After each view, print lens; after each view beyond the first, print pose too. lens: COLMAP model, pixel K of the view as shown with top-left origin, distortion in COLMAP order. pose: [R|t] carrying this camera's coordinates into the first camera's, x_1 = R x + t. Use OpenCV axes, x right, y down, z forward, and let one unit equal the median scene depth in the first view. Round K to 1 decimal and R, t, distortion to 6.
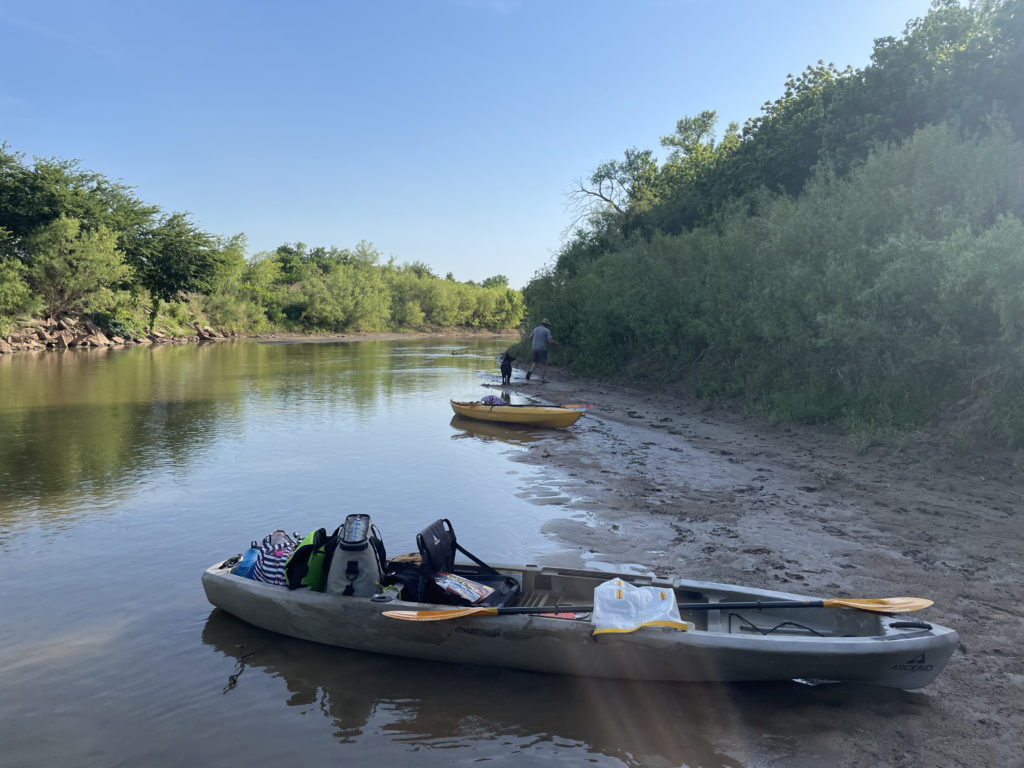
lens RADIAL K [[761.0, 0, 493.4], [0, 761.0, 369.4], [0, 0, 1]] dist [0.088664, -0.126396]
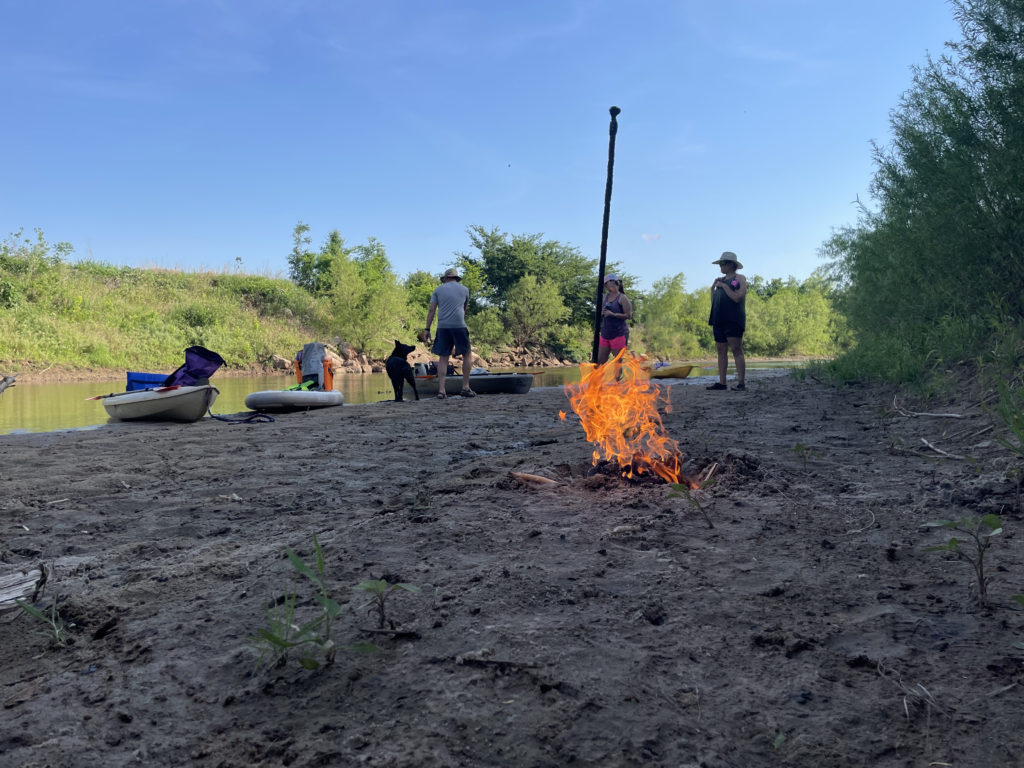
lens RADIAL K [[761.0, 0, 516.0], [0, 761.0, 378.1], [0, 0, 1]] dist [0.121728, -0.179333]
pose [[0.822441, -0.017832, -0.568571, 0.193194], [-0.003843, 0.999312, -0.036901, 0.038390], [0.568838, 0.032534, 0.821806, -0.141177]]
